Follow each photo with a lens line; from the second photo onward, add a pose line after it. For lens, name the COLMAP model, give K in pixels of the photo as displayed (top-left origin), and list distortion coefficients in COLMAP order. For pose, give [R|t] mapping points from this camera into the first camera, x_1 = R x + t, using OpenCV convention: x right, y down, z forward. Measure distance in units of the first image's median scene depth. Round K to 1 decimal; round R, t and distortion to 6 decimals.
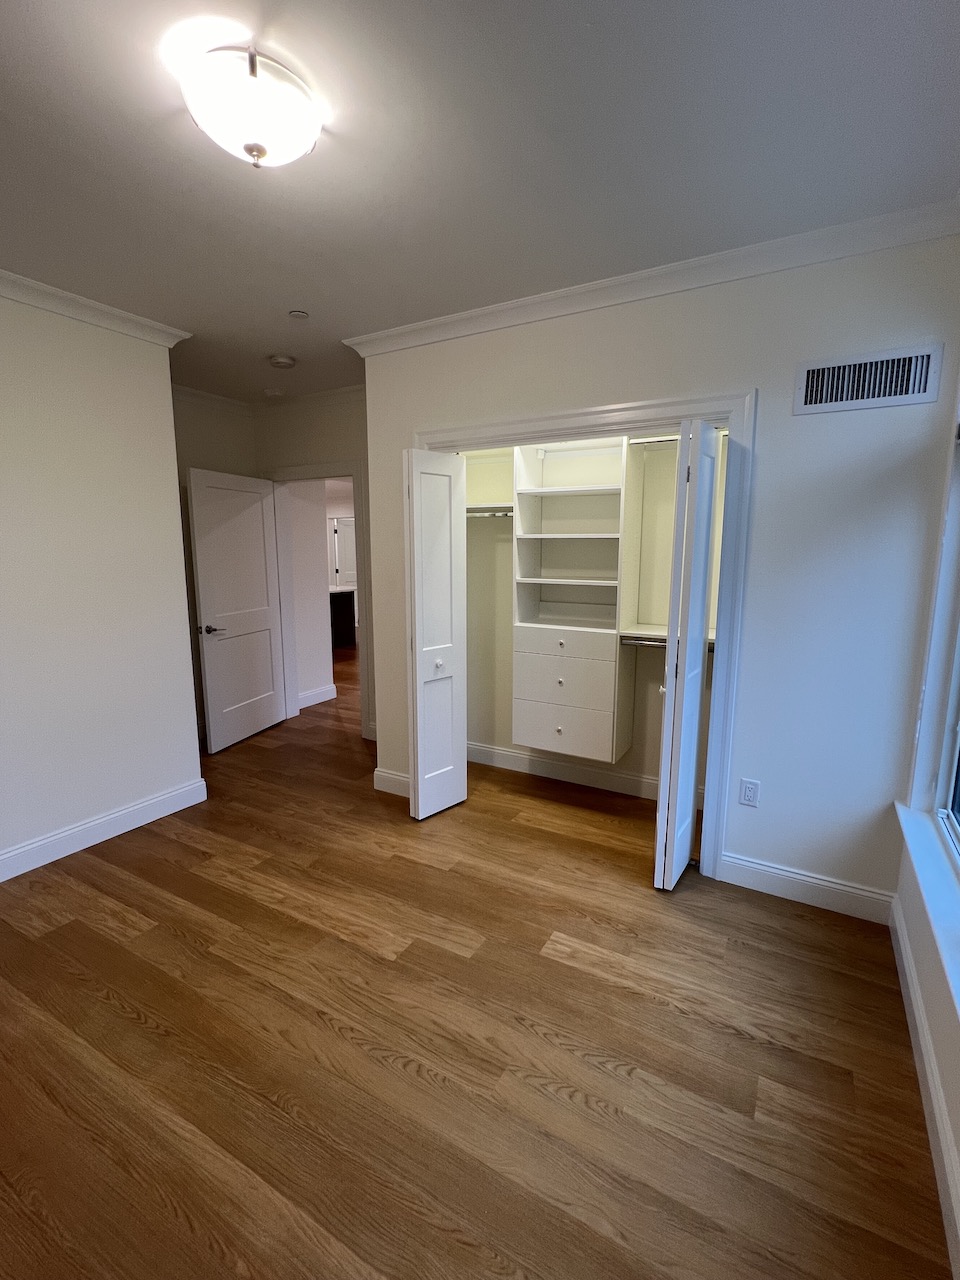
lens RADIAL K [[563.1, 0, 480.0], [0, 563.1, 640.0], [0, 0, 1]] dist [0.003222, 0.000492]
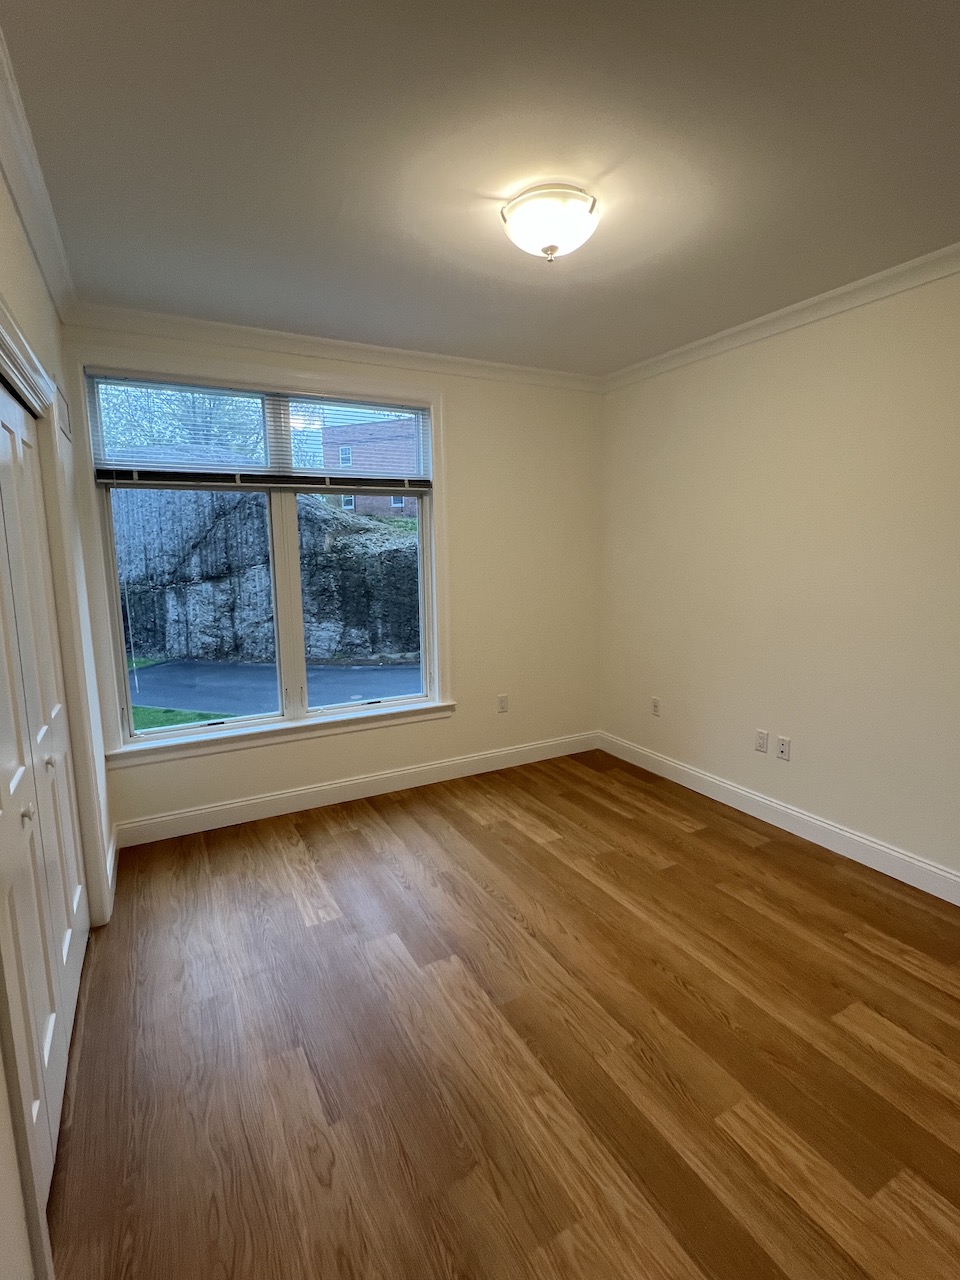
lens RADIAL K [[636.2, 0, 480.0], [0, 636.2, 640.0], [0, 0, 1]] dist [-0.002104, -0.000332]
pose [[-0.844500, -0.067384, 0.531300, -0.746265], [0.100629, 0.954419, 0.280996, -0.286433], [-0.526017, 0.290765, -0.799225, 1.690671]]
